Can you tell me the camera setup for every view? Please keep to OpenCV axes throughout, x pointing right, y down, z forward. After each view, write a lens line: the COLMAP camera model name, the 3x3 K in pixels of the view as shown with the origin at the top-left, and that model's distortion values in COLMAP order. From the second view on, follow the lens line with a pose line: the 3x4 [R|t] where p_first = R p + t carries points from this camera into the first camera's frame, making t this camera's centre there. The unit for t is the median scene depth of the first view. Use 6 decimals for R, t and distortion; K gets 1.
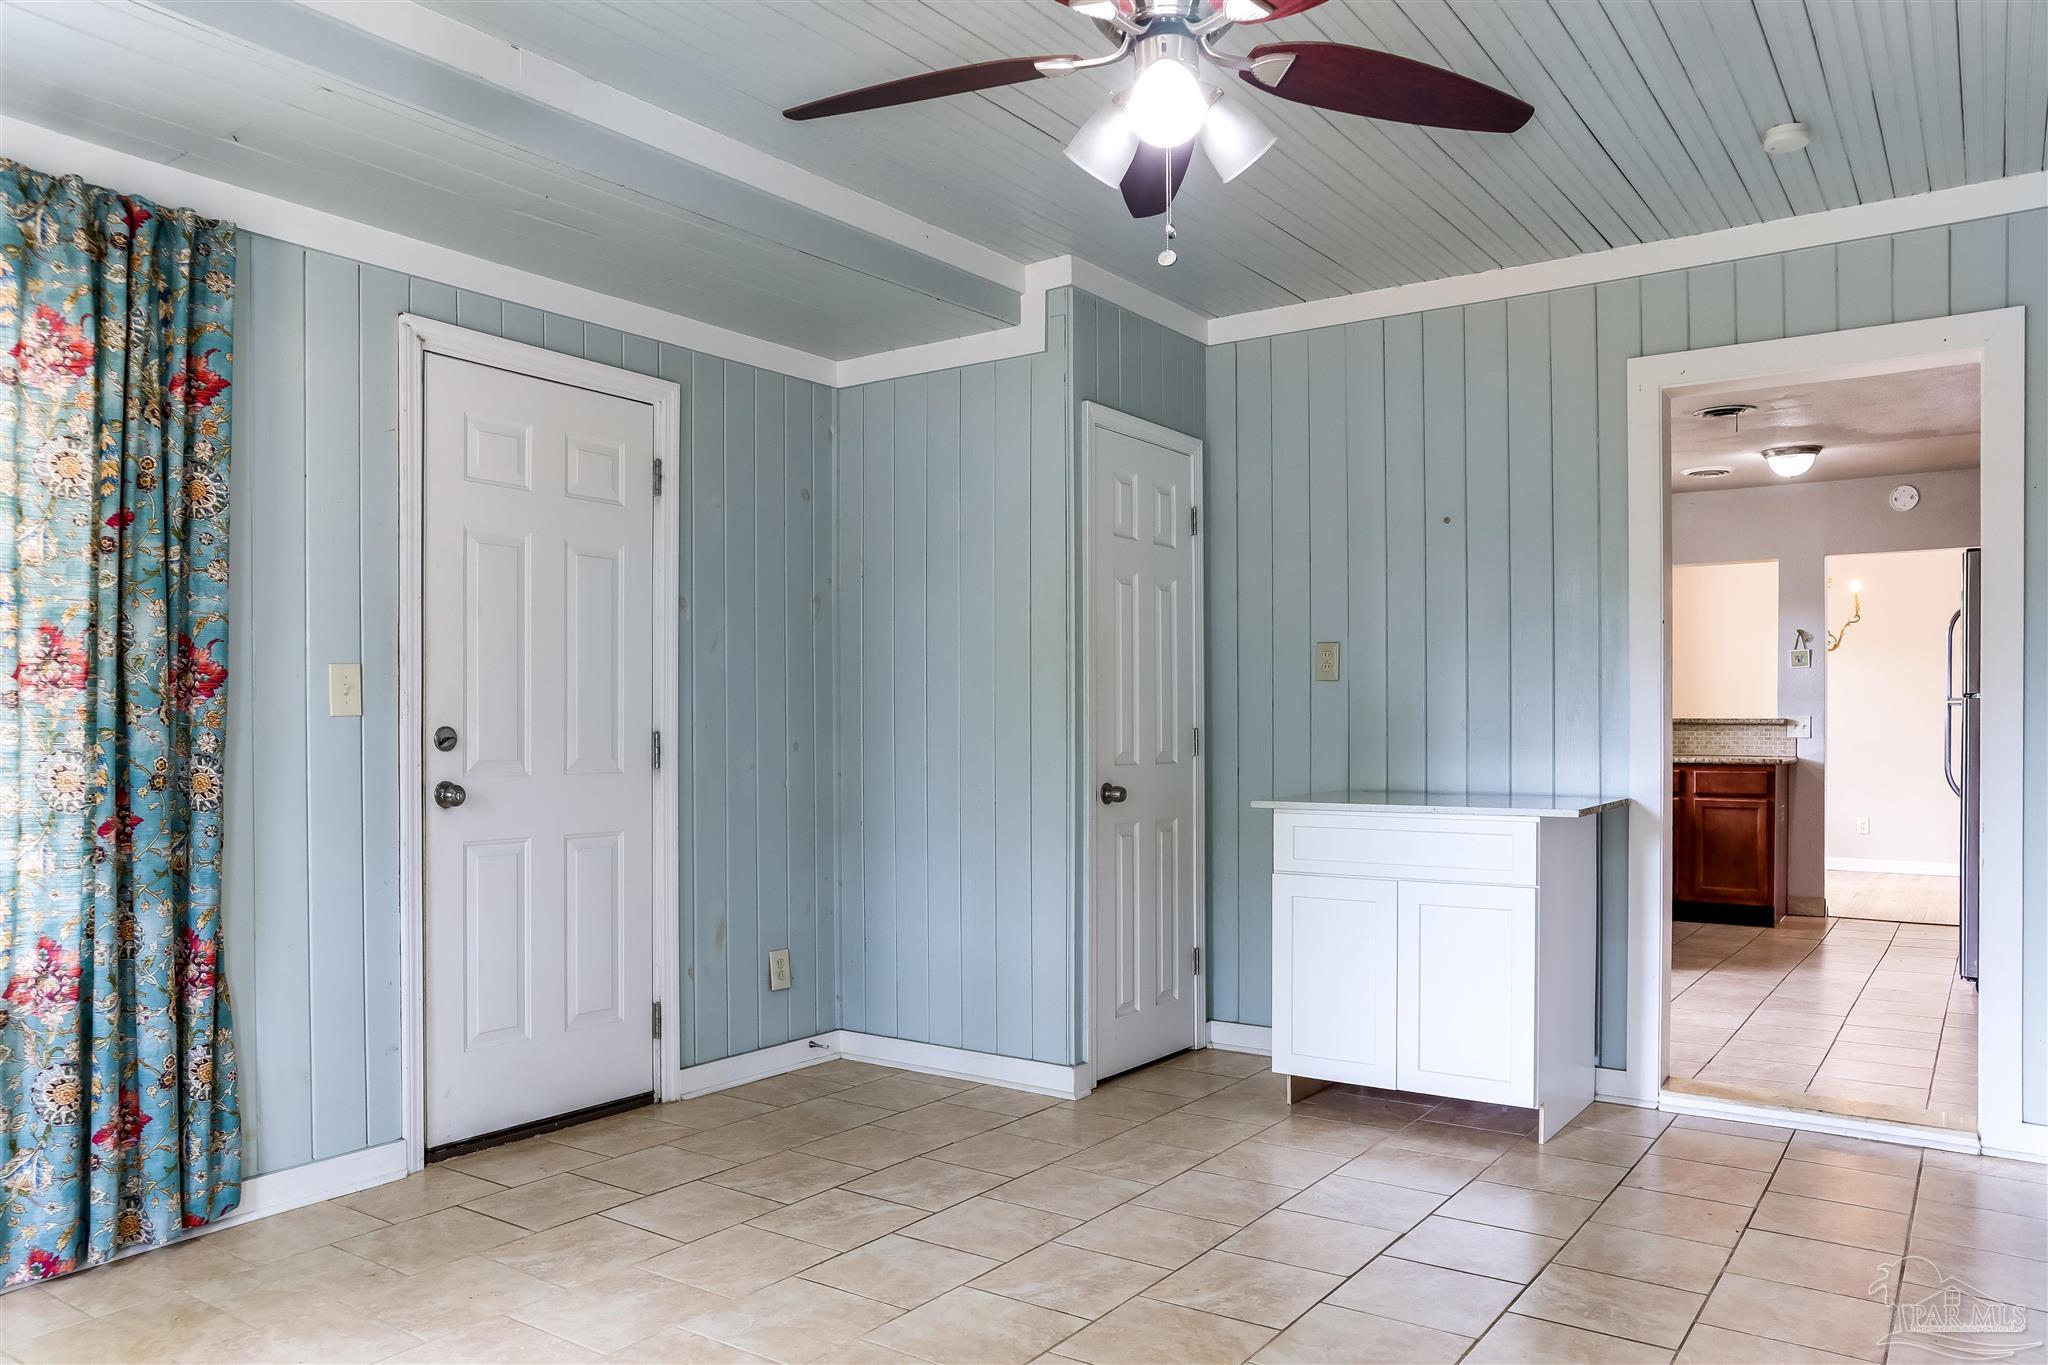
lens RADIAL K [[1448.3, 0, 974.3], [0, 1448.3, 707.6], [0, 0, 1]] dist [-0.134198, 0.108826]
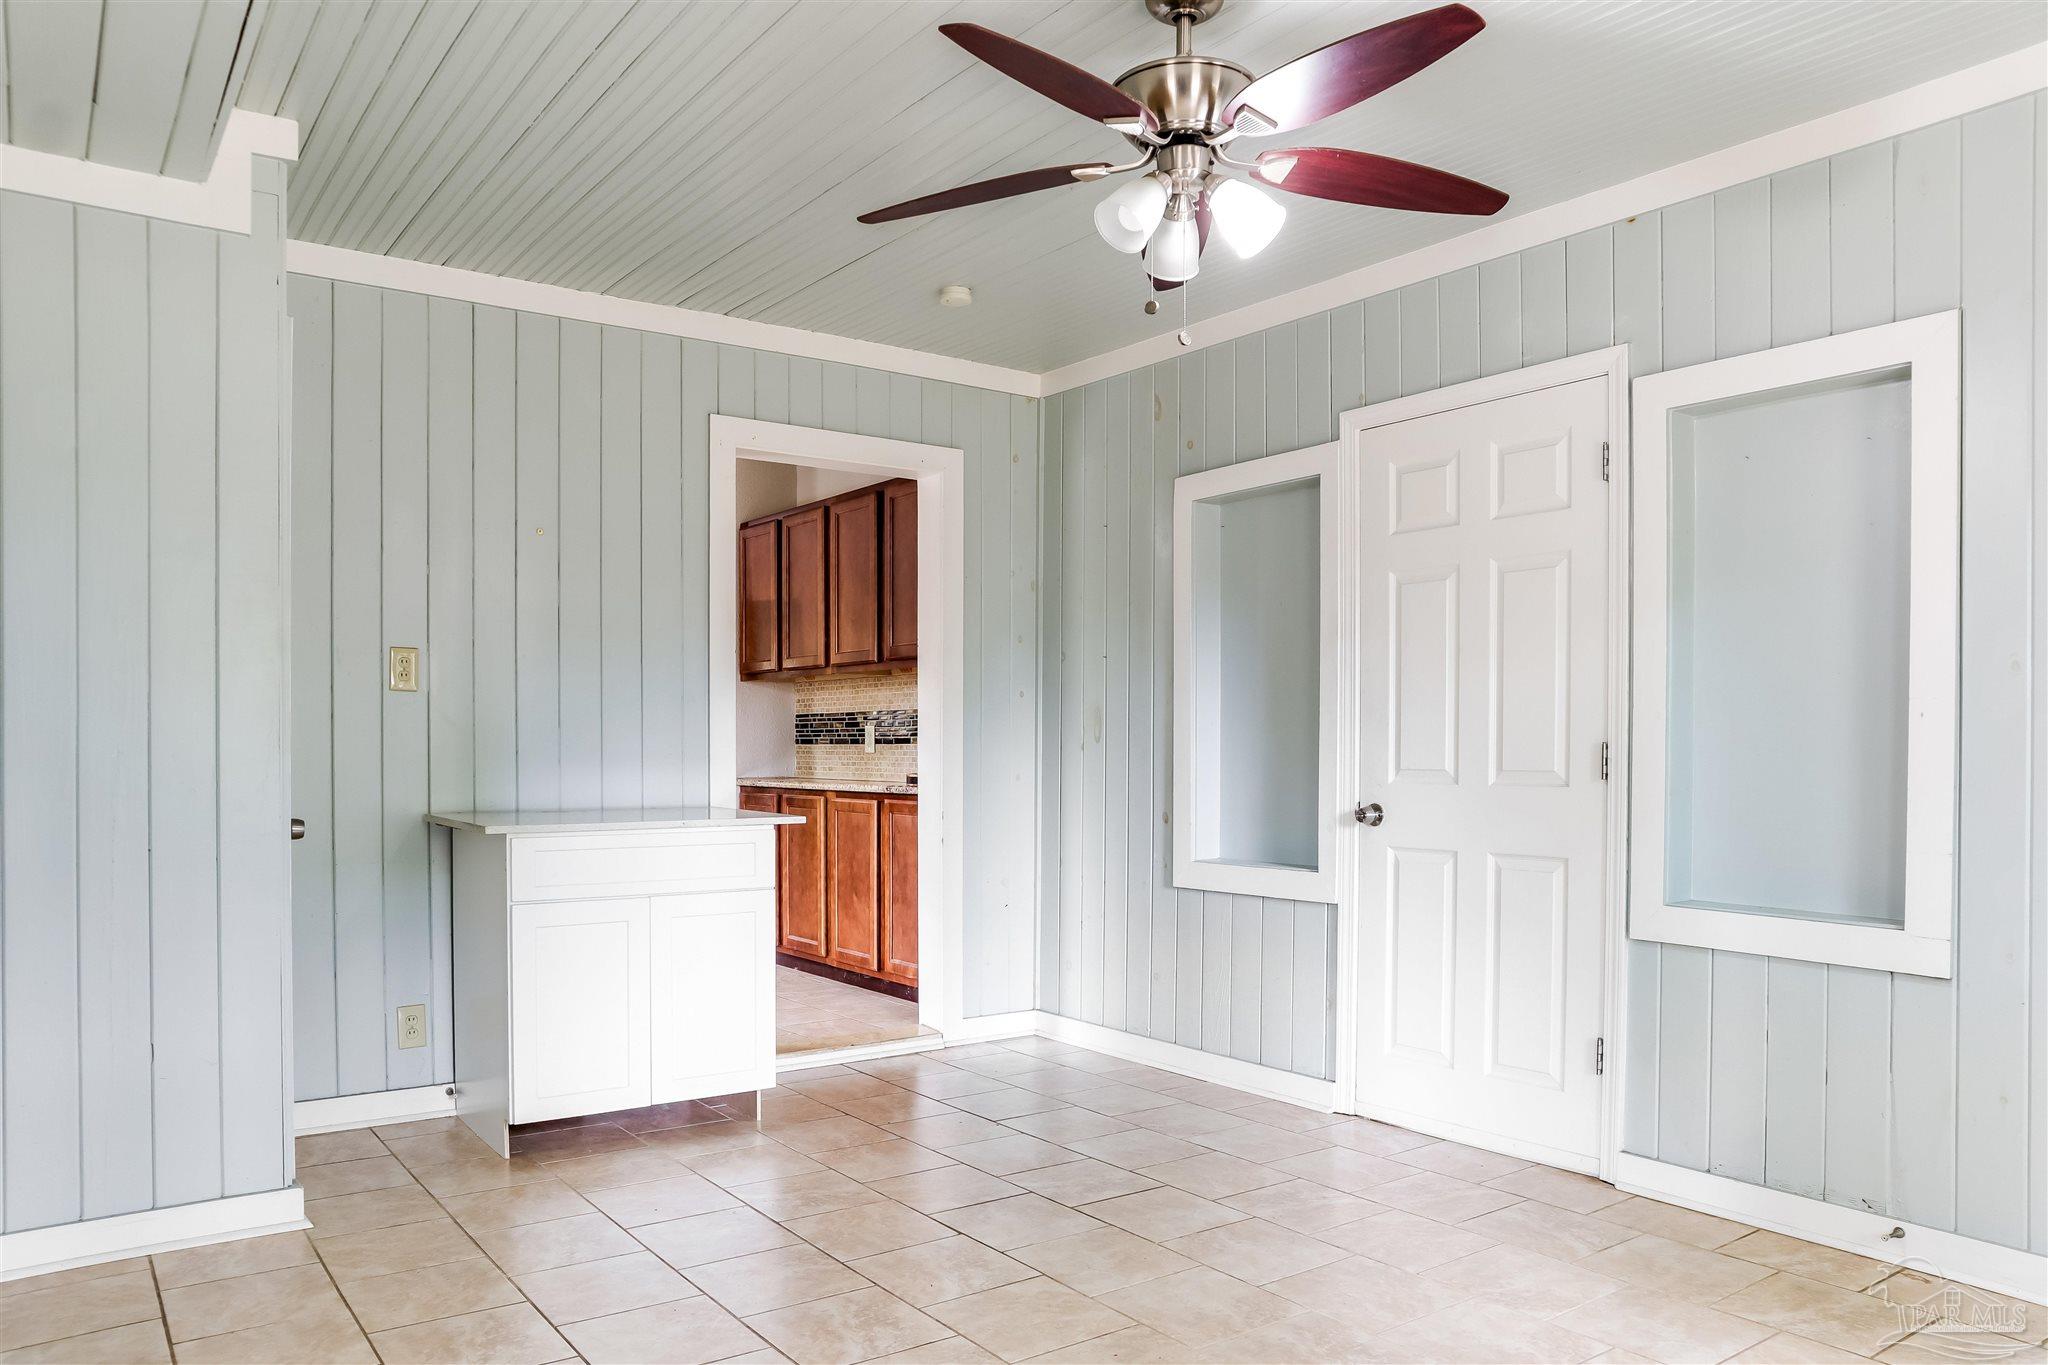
lens RADIAL K [[1447.7, 0, 1029.7], [0, 1447.7, 749.8], [0, 0, 1]] dist [0.001577, 0.000537]
pose [[0.312155, -0.004982, 0.950018, -0.559406], [-0.021314, 0.999698, 0.012246, -0.001990], [-0.949792, -0.024071, 0.311955, 0.399560]]
